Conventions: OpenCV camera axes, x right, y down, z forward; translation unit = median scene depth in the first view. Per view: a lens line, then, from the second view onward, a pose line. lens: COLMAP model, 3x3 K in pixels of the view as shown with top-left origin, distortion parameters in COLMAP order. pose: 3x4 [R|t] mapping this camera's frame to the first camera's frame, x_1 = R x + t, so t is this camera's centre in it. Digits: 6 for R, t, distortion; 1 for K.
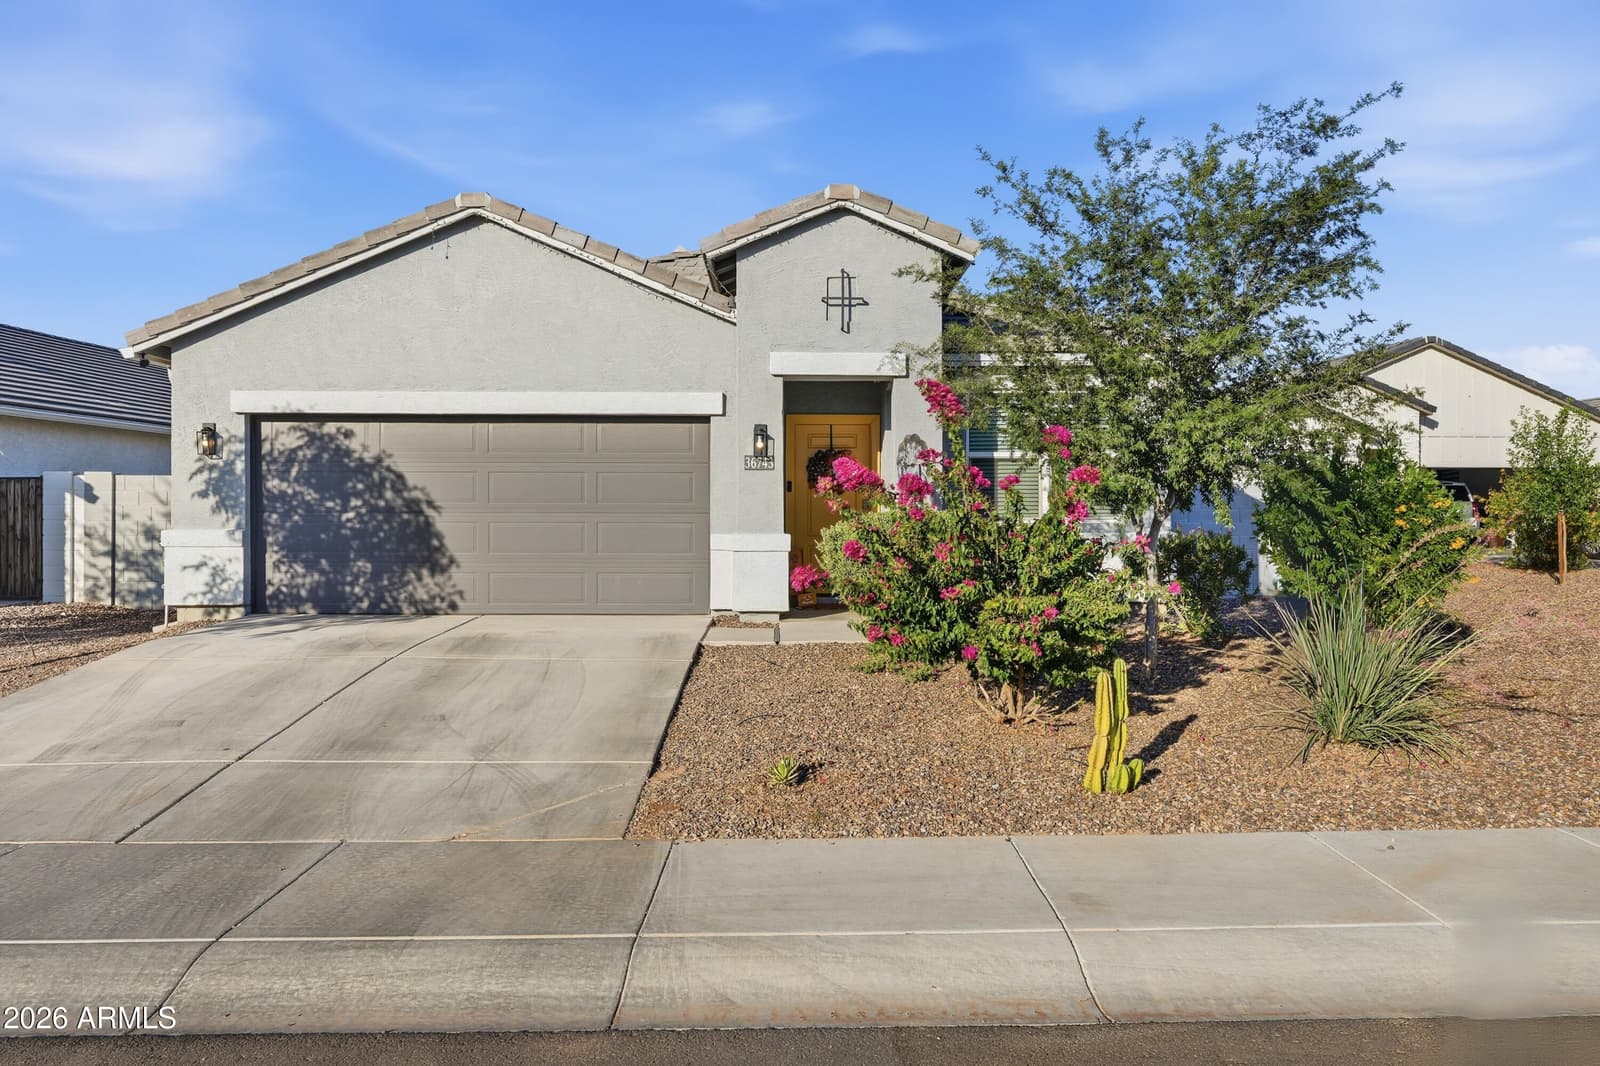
lens RADIAL K [[1225.6, 0, 736.8], [0, 1225.6, 561.6], [0, 0, 1]] dist [0.004374, 0.001571]
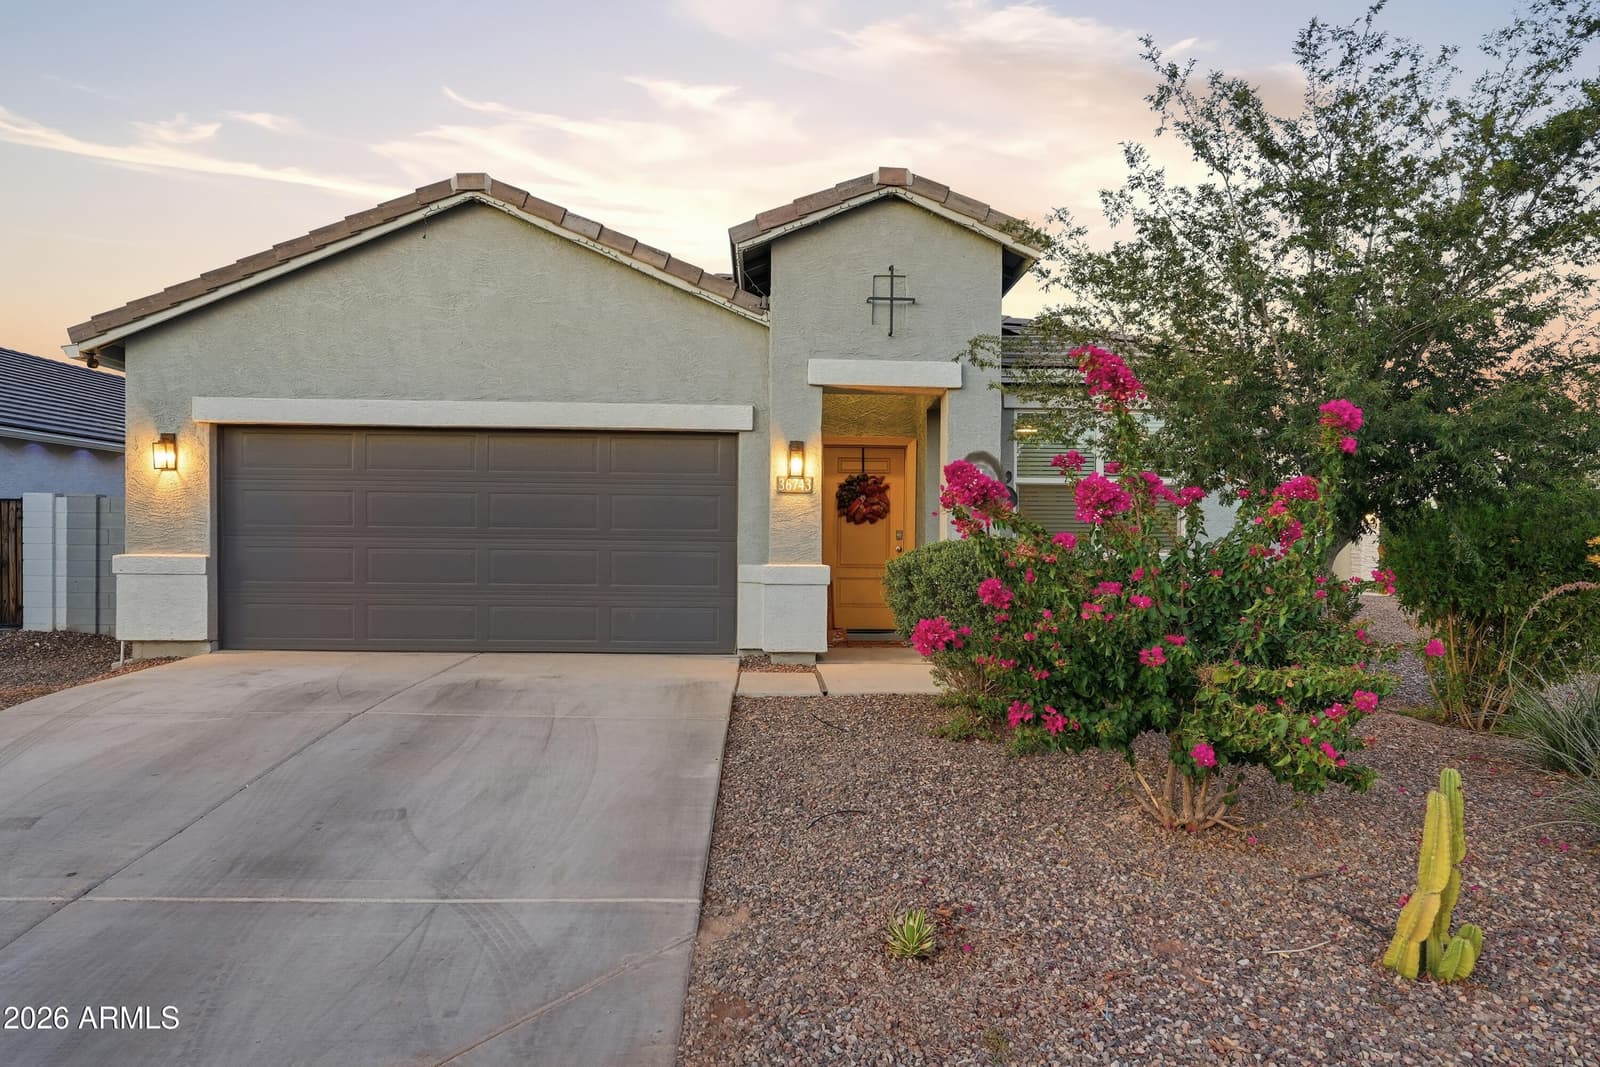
lens RADIAL K [[1026.6, 0, 749.1], [0, 1026.6, 590.4], [0, 0, 1]] dist [0.011605, 0.000302]
pose [[0.999552, 0.007382, 0.029014, -0.039603], [-0.007460, 0.999969, 0.002591, -0.006406], [-0.028994, -0.002806, 0.999576, 0.288664]]
